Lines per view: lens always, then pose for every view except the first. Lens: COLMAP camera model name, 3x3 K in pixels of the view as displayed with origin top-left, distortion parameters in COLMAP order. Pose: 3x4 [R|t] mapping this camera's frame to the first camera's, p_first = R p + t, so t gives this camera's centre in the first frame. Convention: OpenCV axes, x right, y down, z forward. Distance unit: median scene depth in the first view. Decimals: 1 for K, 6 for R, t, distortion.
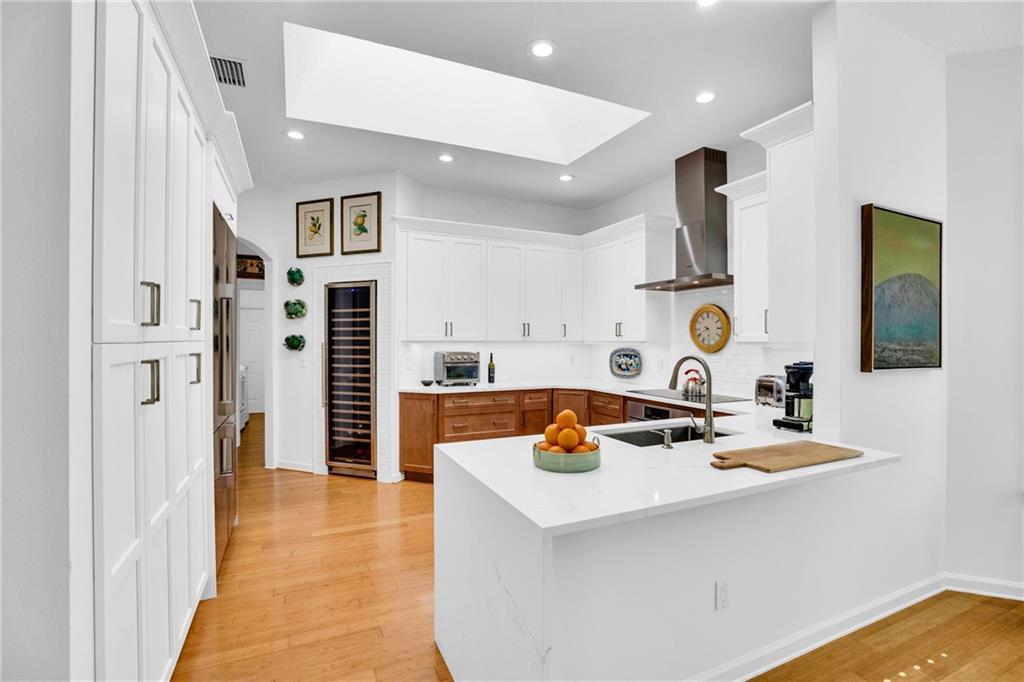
lens RADIAL K [[473.2, 0, 513.6], [0, 473.2, 342.6], [0, 0, 1]] dist [-0.026147, 0.001046]
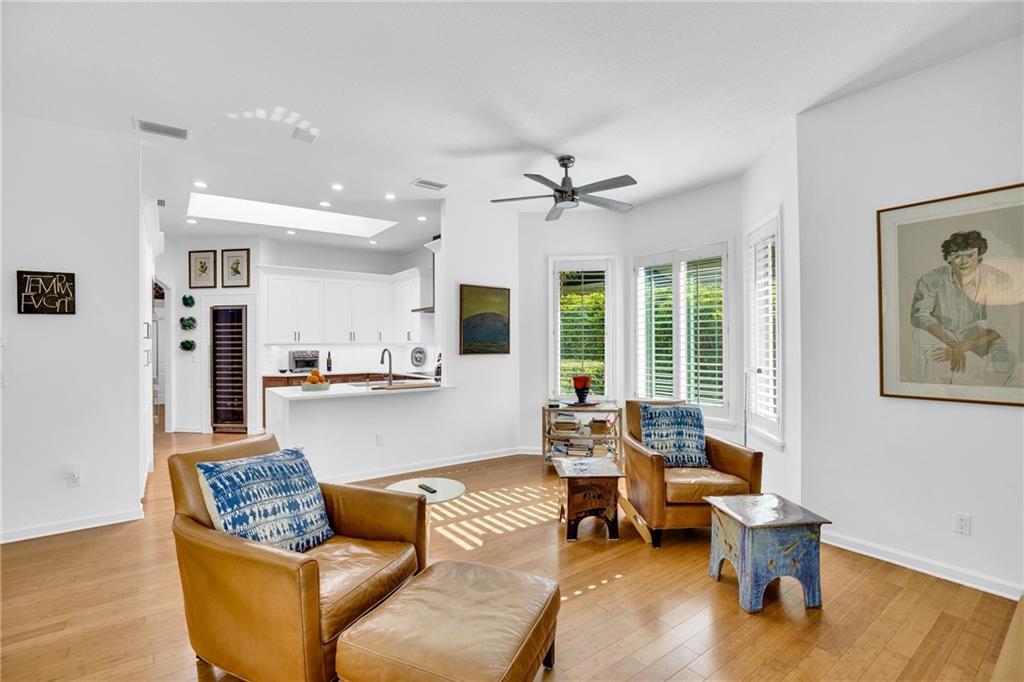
lens RADIAL K [[473.2, 0, 520.0], [0, 473.2, 341.0], [0, 0, 1]] dist [-0.026147, 0.001046]
pose [[0.979427, -0.007077, 0.201676, 0.271581], [0.009043, 0.999920, -0.008827, 0.007777], [-0.201597, 0.010469, 0.979413, -0.675501]]
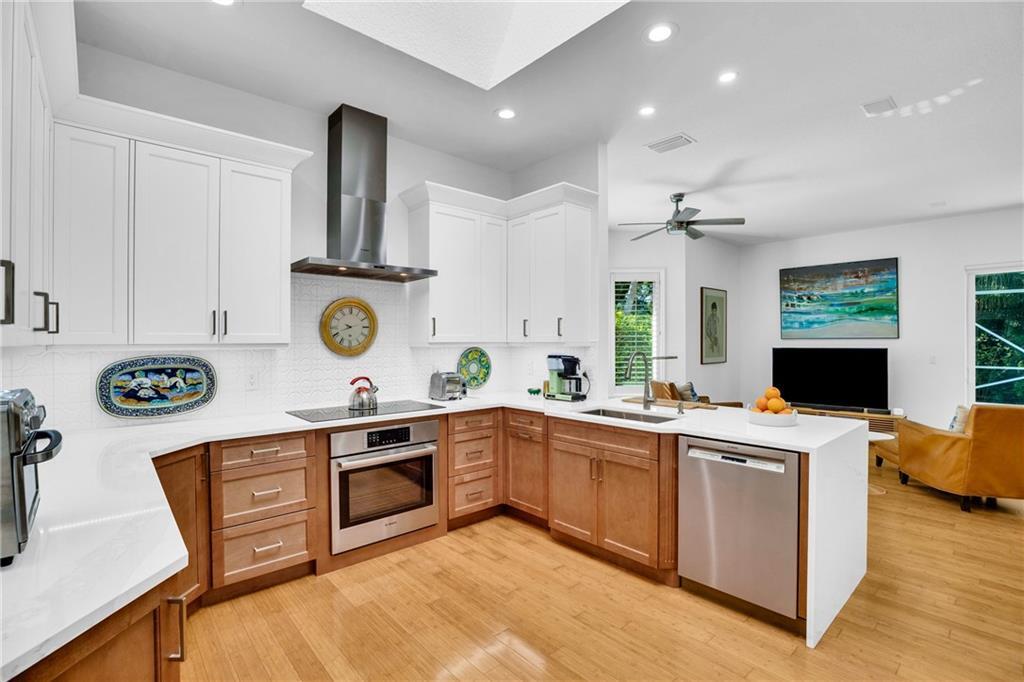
lens RADIAL K [[473.2, 0, 520.3], [0, 473.2, 340.3], [0, 0, 1]] dist [-0.026147, 0.001046]
pose [[-0.294334, -0.004790, 0.955691, -0.405001], [0.005064, 0.999966, 0.006572, -0.008968], [-0.955689, 0.006774, -0.294299, 0.830797]]
